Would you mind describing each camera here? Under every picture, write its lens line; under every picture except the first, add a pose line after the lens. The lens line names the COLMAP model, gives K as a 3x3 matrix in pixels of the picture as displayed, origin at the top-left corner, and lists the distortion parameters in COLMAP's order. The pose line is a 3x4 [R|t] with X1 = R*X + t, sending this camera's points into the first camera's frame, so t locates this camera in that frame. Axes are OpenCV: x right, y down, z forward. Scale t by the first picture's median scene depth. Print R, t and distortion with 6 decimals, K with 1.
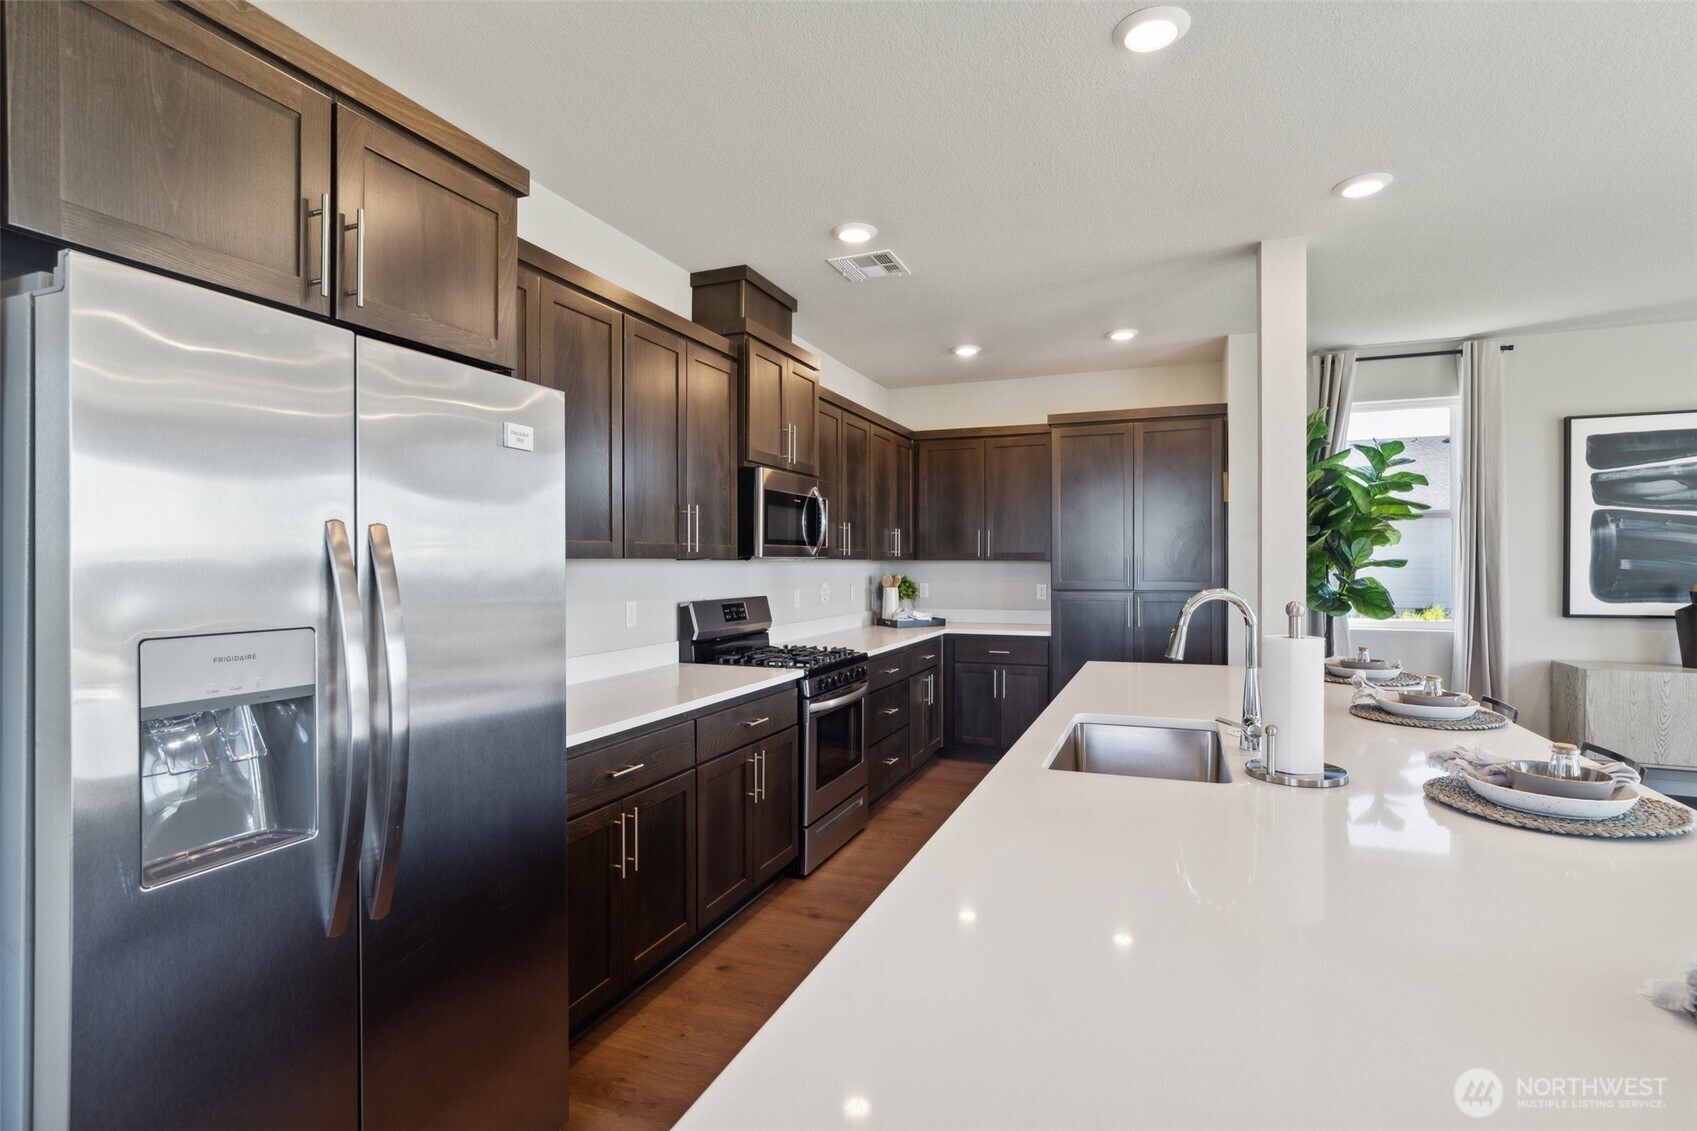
lens RADIAL K [[817.5, 0, 852.0], [0, 817.5, 564.5], [0, 0, 1]] dist [-0.003973, 0.000664]
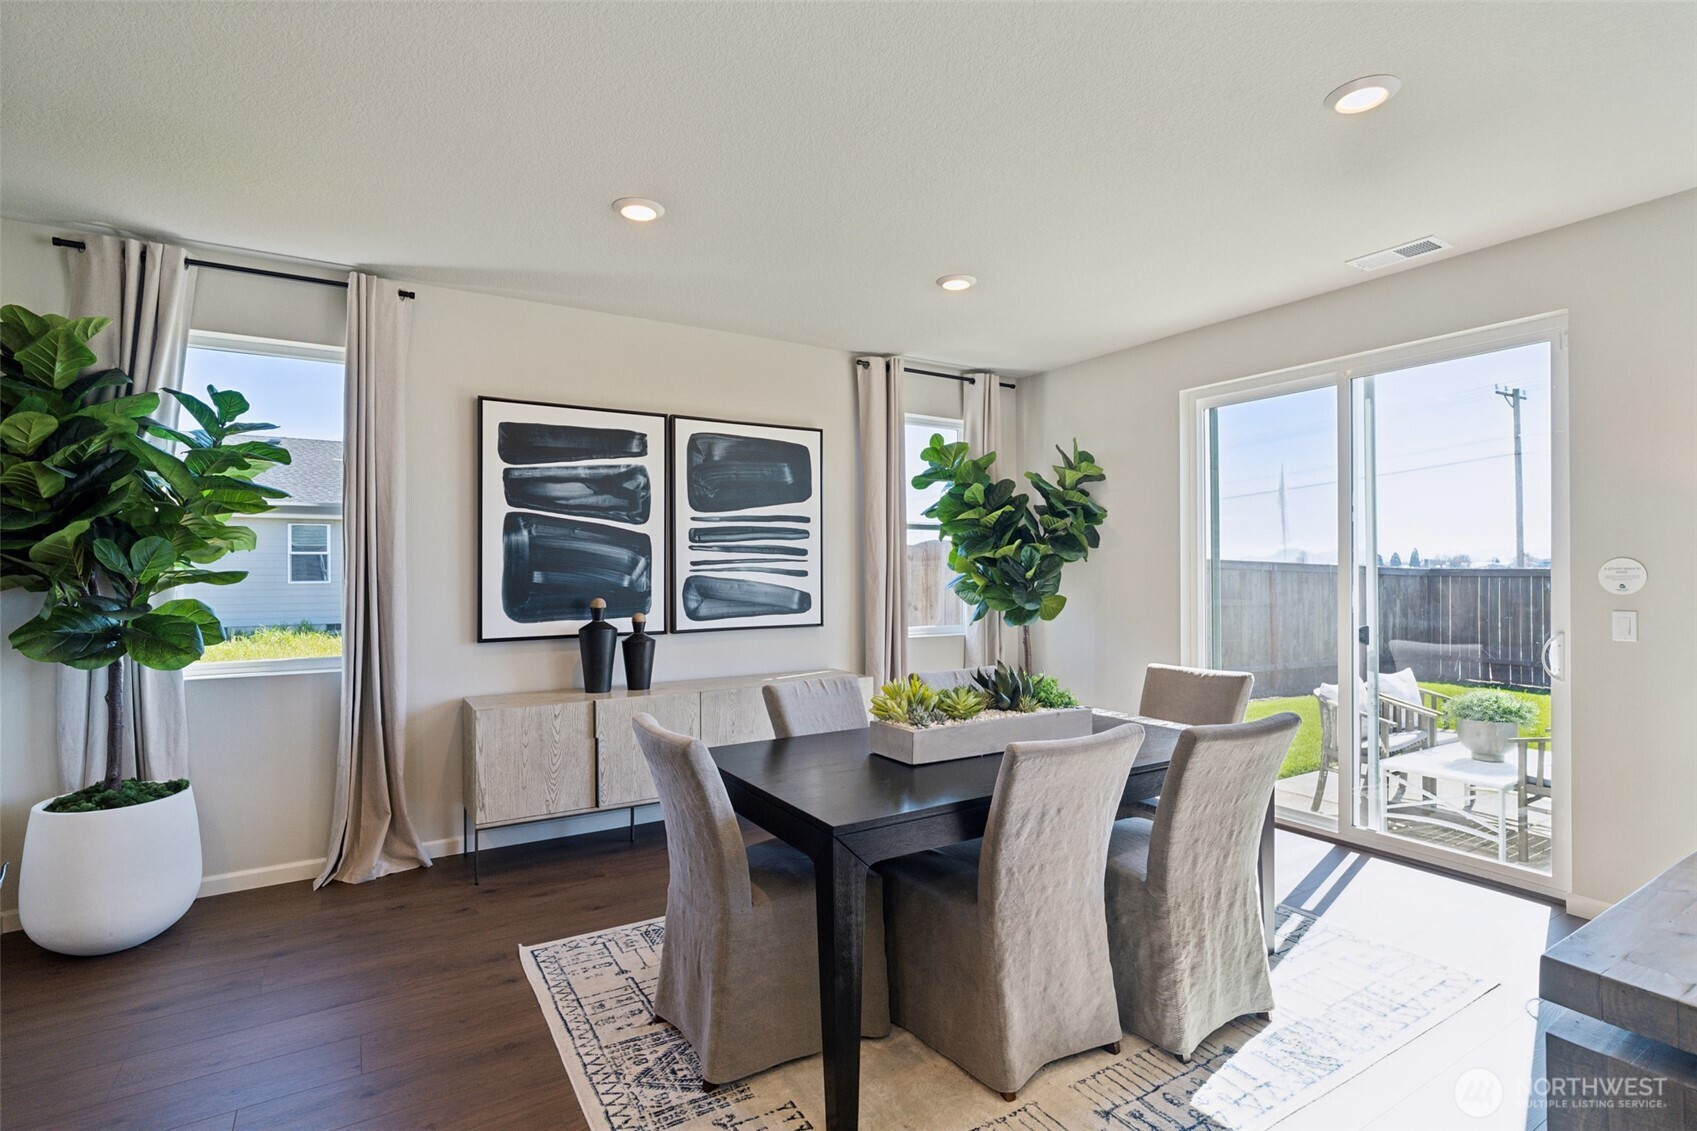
lens RADIAL K [[817.5, 0, 851.1], [0, 817.5, 564.6], [0, 0, 1]] dist [-0.003973, 0.000664]
pose [[0.612068, 0.004040, 0.790795, 0.465123], [0.003813, 0.999960, -0.008060, -0.005211], [-0.790796, 0.007949, 0.612028, 0.209986]]
